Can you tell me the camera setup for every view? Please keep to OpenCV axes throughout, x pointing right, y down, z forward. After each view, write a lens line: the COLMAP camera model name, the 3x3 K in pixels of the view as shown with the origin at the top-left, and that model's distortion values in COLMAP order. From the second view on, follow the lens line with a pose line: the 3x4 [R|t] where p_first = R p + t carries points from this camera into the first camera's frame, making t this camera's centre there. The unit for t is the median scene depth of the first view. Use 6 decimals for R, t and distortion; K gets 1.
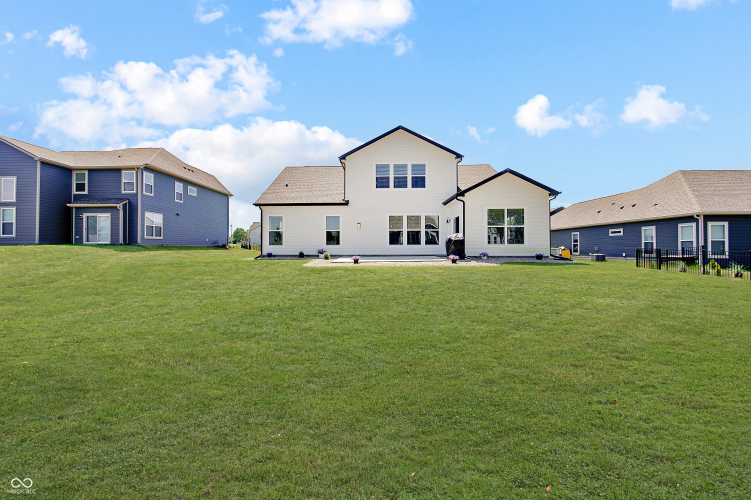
lens RADIAL K [[325.4, 0, 380.2], [0, 325.4, 249.0], [0, 0, 1]] dist [0.000909, -0.000329]
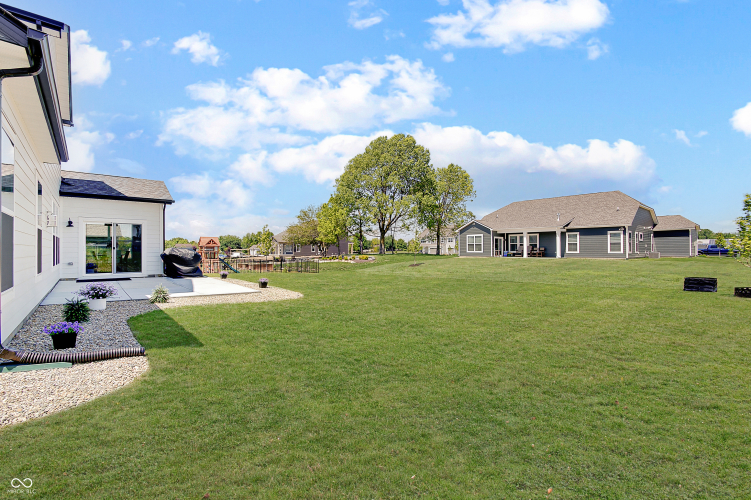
lens RADIAL K [[325.4, 0, 372.2], [0, 325.4, 252.6], [0, 0, 1]] dist [0.000909, -0.000329]
pose [[0.999957, -0.009057, -0.001991, -0.446588], [0.009060, 0.999958, 0.001441, -0.008748], [0.001978, -0.001459, 0.999997, 0.002464]]
